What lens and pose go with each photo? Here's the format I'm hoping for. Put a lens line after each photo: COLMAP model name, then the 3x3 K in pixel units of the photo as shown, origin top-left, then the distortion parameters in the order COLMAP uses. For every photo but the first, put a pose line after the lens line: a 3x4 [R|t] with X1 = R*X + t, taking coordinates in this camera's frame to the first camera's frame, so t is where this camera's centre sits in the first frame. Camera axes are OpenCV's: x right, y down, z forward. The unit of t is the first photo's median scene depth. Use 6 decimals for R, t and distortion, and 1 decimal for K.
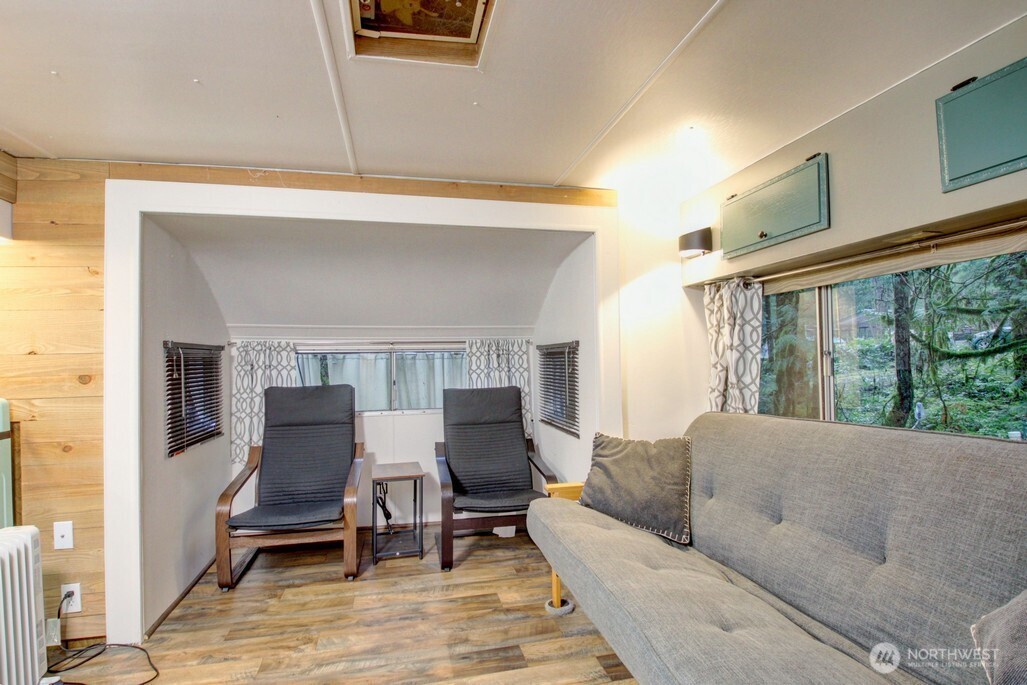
lens RADIAL K [[503.3, 0, 509.6], [0, 503.3, 349.3], [0, 0, 1]] dist [0.028020, -0.037597]
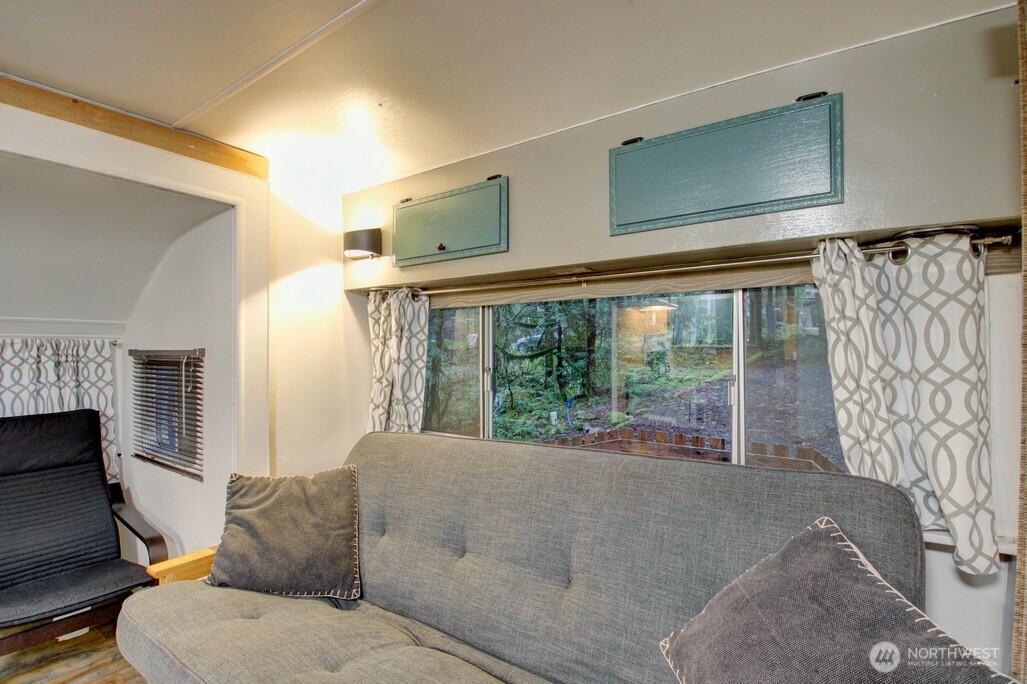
lens RADIAL K [[473.7, 0, 508.8], [0, 473.7, 347.7], [0, 0, 1]] dist [0.009047, -0.021403]
pose [[0.735351, 0.019191, 0.677414, -0.005984], [-0.023830, 0.999713, -0.002453, -0.031604], [-0.677267, -0.014339, 0.735597, 0.215082]]
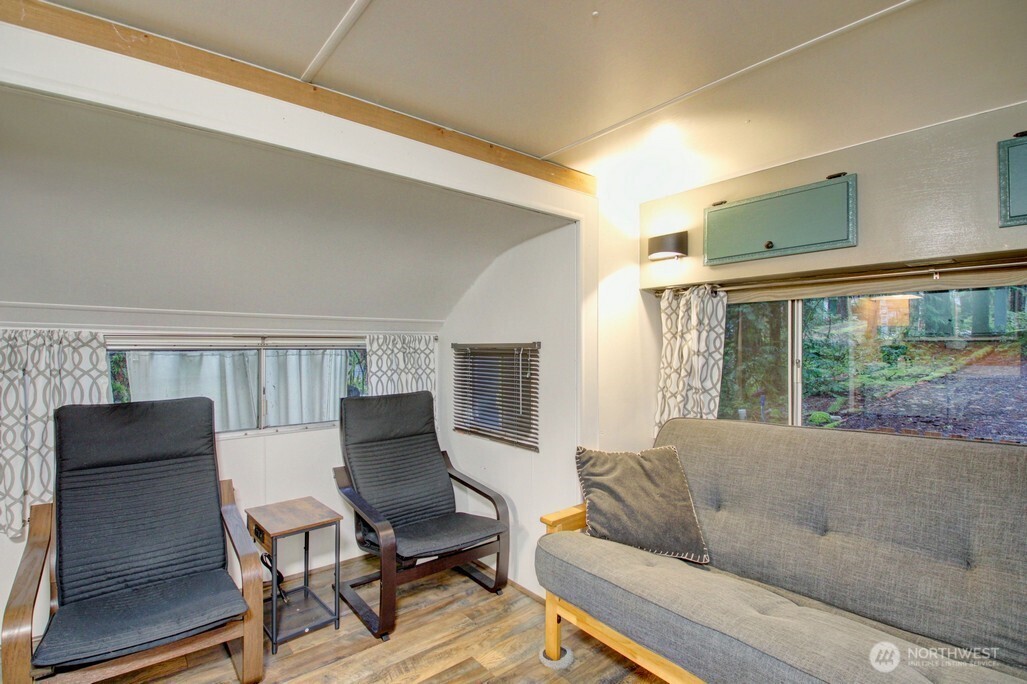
lens RADIAL K [[473.7, 0, 508.8], [0, 473.7, 347.7], [0, 0, 1]] dist [0.009047, -0.021403]
pose [[0.892166, 0.011946, 0.451550, -0.327674], [-0.020952, 0.999669, 0.014949, -0.021133], [-0.451221, -0.022797, 0.892121, 0.324828]]
